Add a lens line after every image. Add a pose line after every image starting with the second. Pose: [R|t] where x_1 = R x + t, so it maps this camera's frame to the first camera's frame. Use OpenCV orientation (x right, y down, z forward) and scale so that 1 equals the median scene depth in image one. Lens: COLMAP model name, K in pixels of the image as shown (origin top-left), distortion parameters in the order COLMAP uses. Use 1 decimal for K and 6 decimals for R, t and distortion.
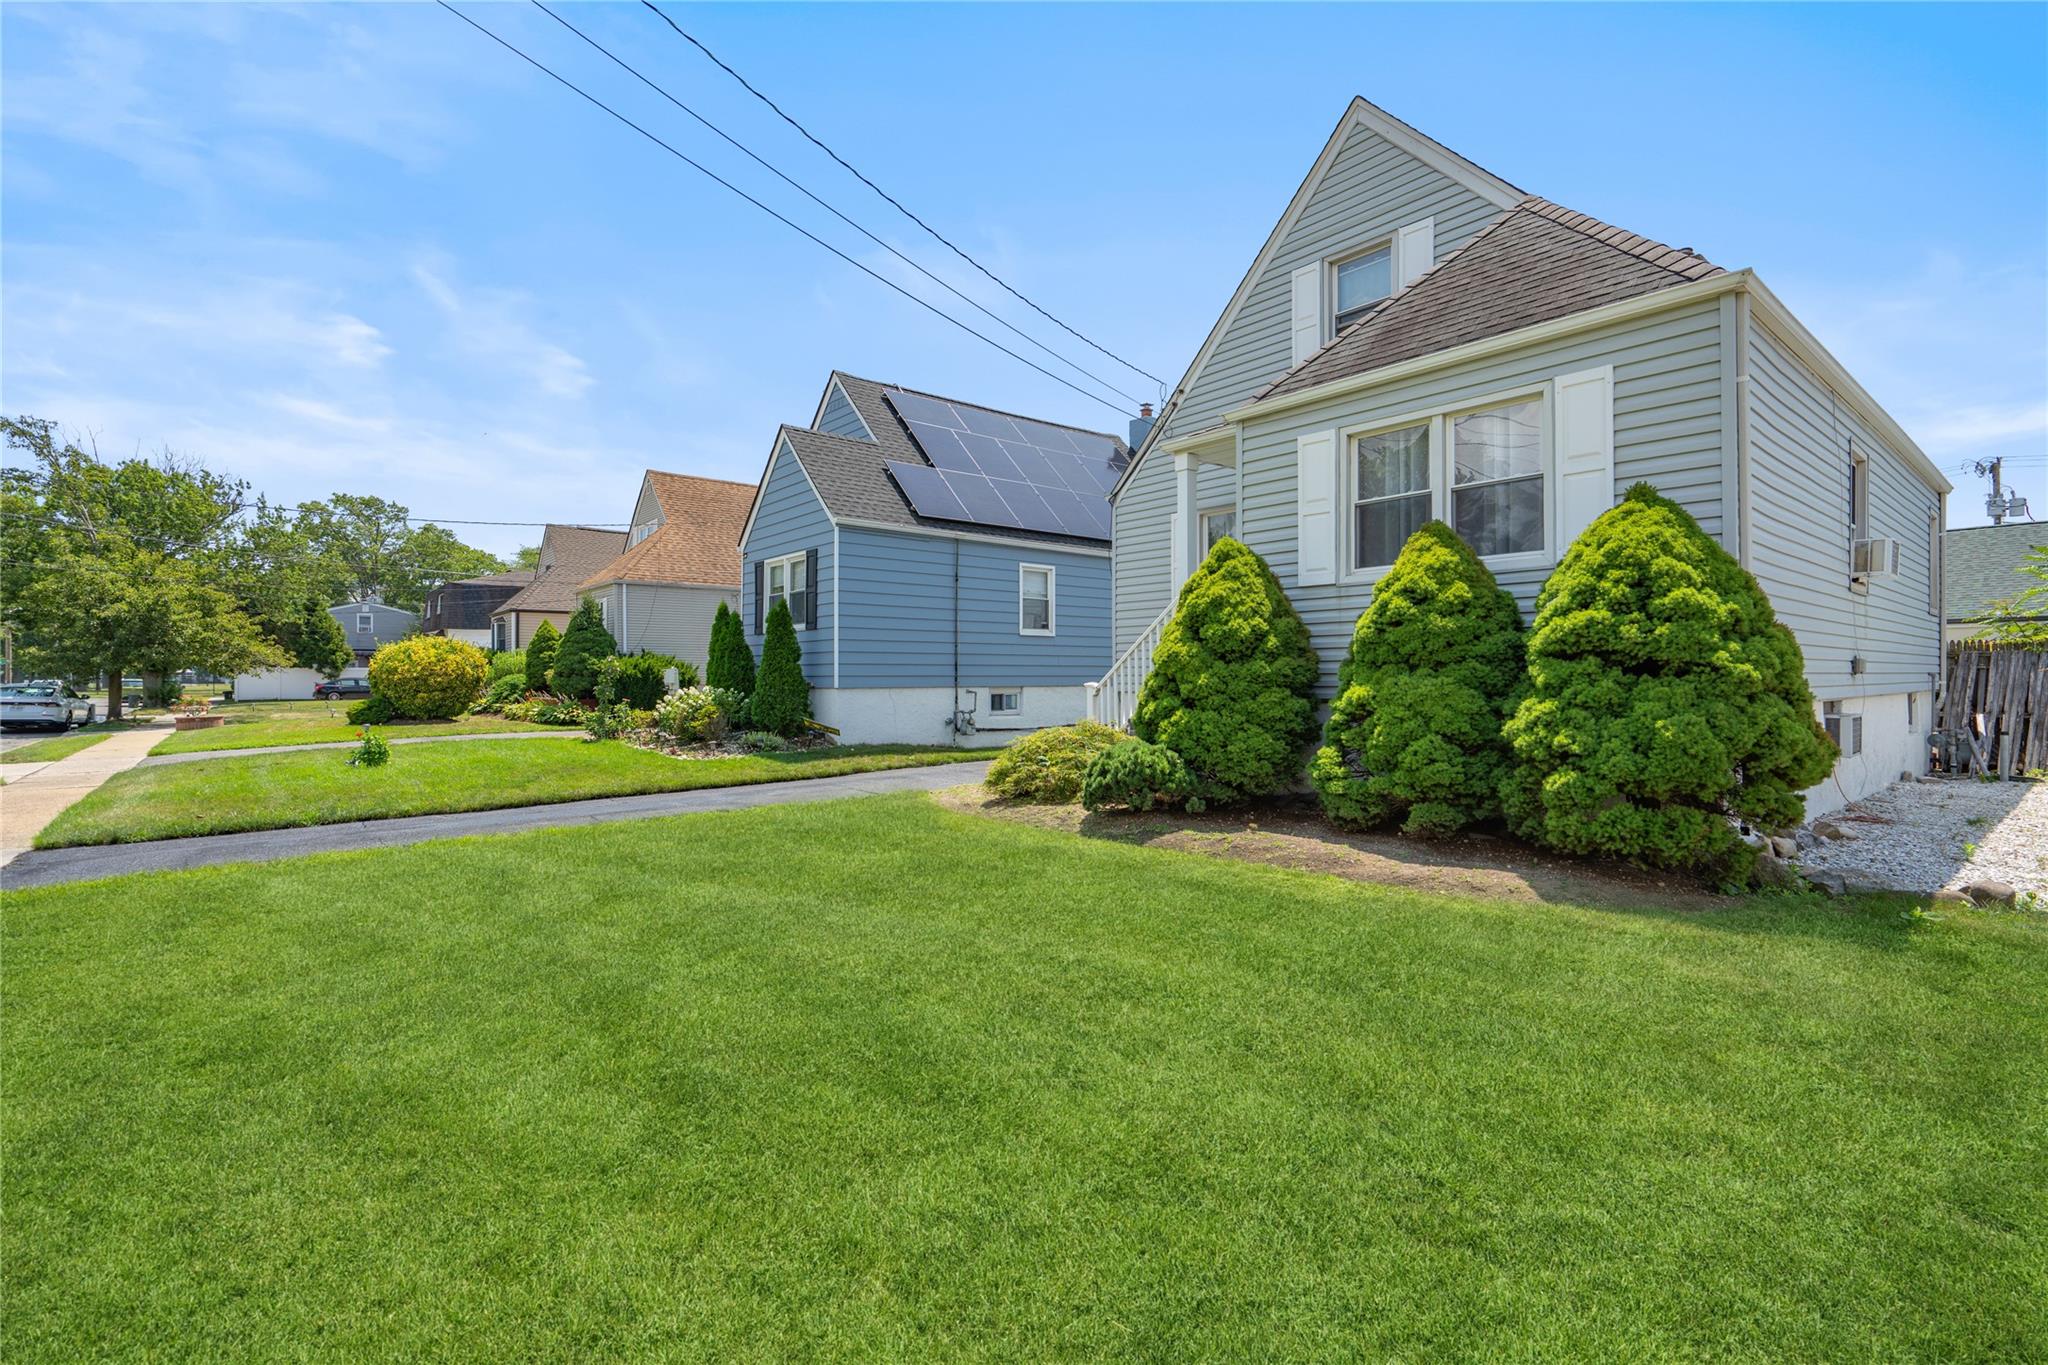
lens RADIAL K [[923.1, 0, 1025.9], [0, 923.1, 674.4], [0, 0, 1]] dist [-0.008925, 0.003230]
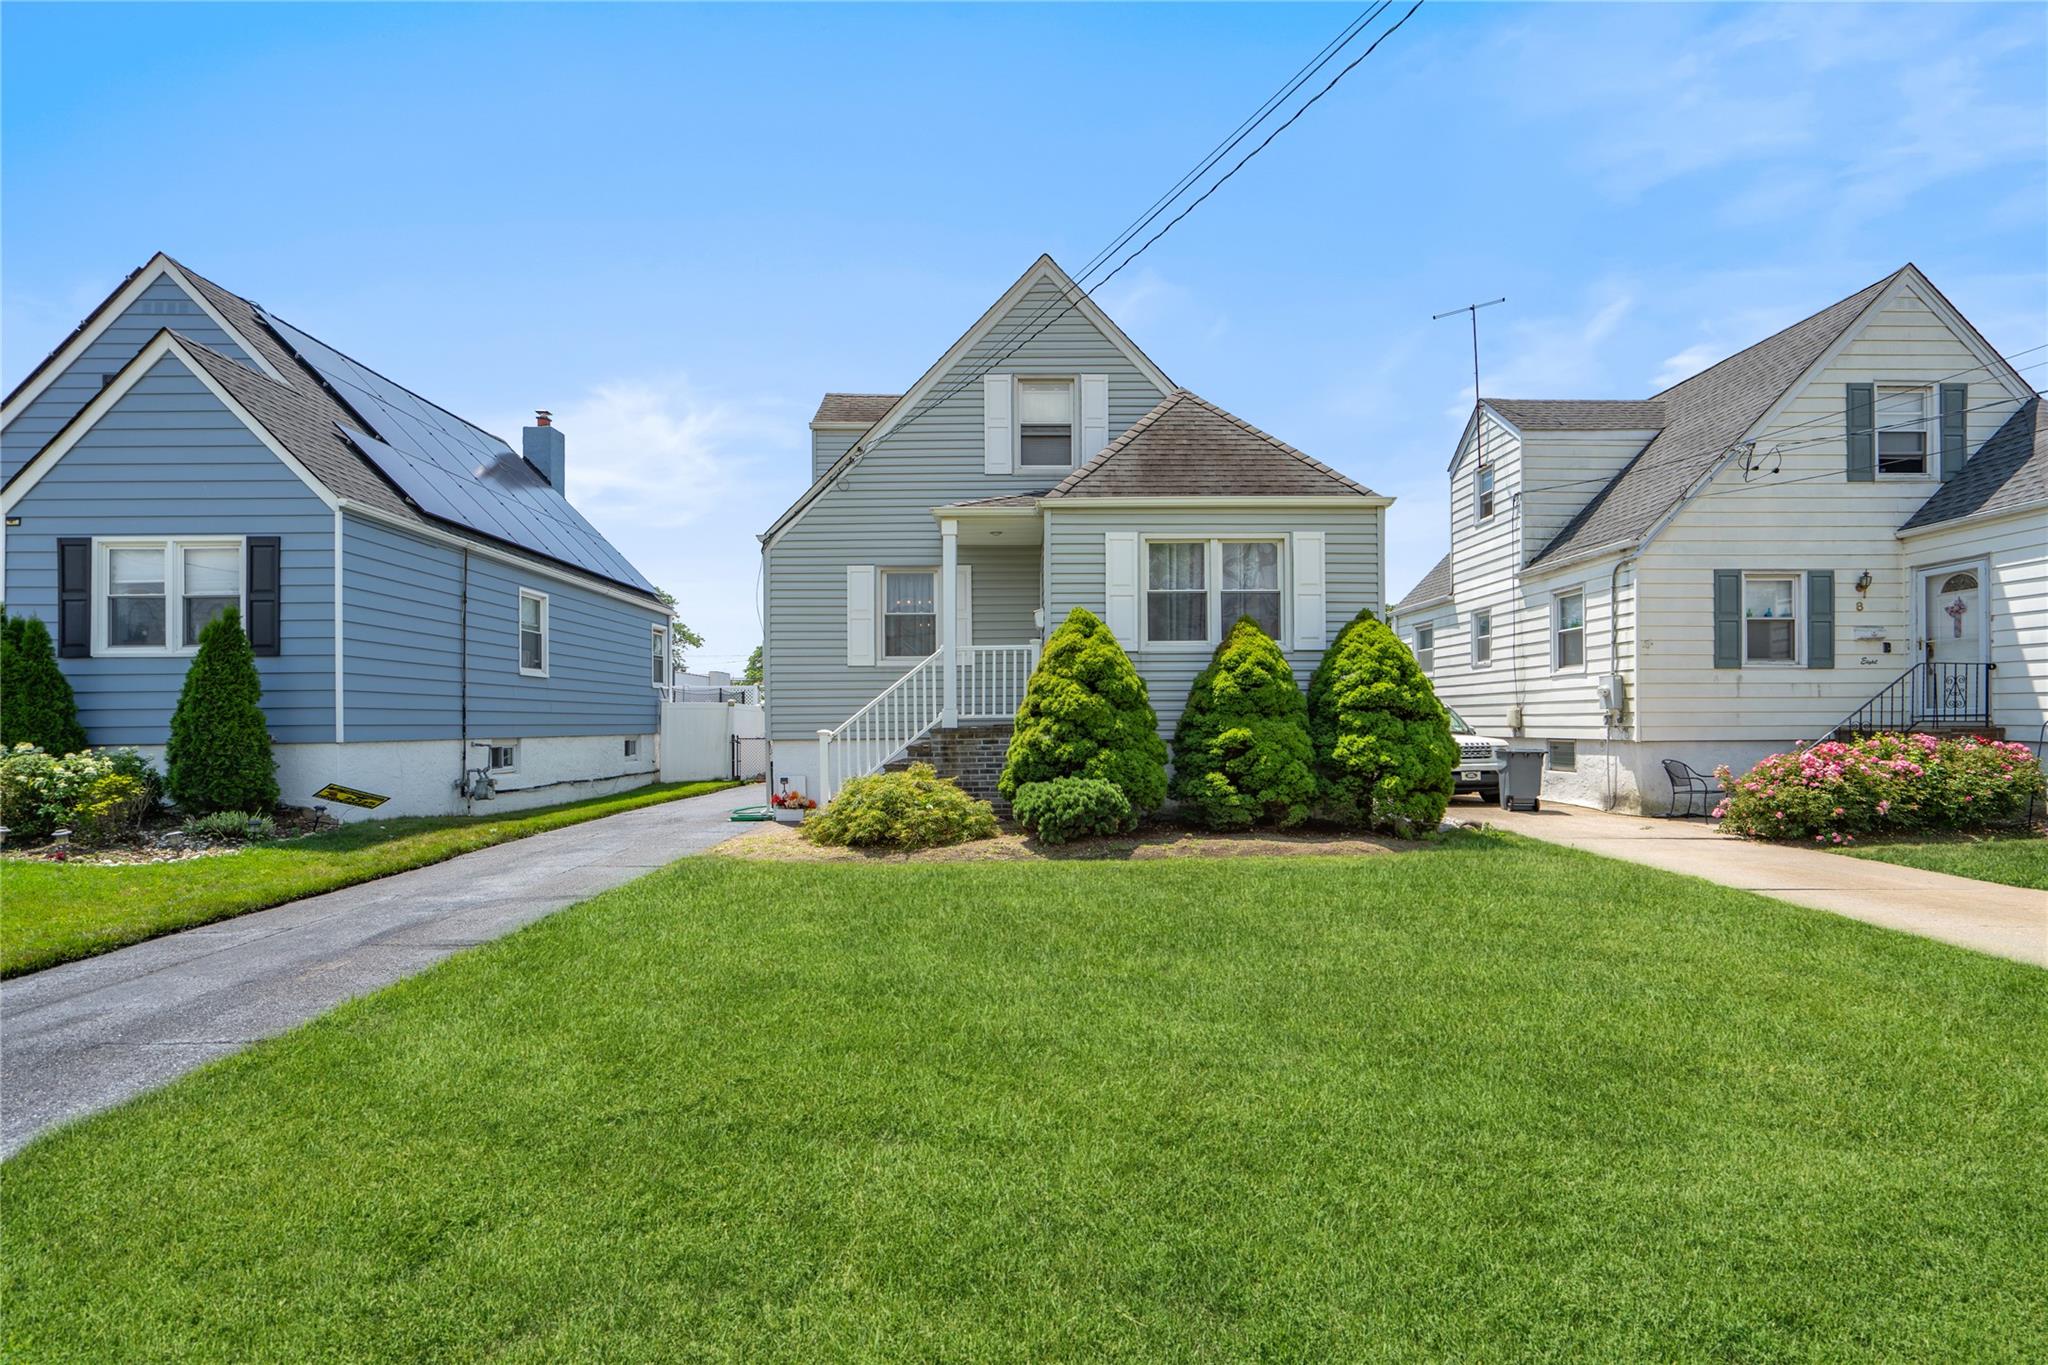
lens RADIAL K [[946.5, 0, 1024.2], [0, 946.5, 704.1], [0, 0, 1]] dist [-0.000392, 0.007702]
pose [[0.639475, 0.014247, 0.768680, -0.836701], [0.002296, 0.999788, -0.020441, 0.003766], [-0.768809, 0.014836, 0.639307, 0.278438]]
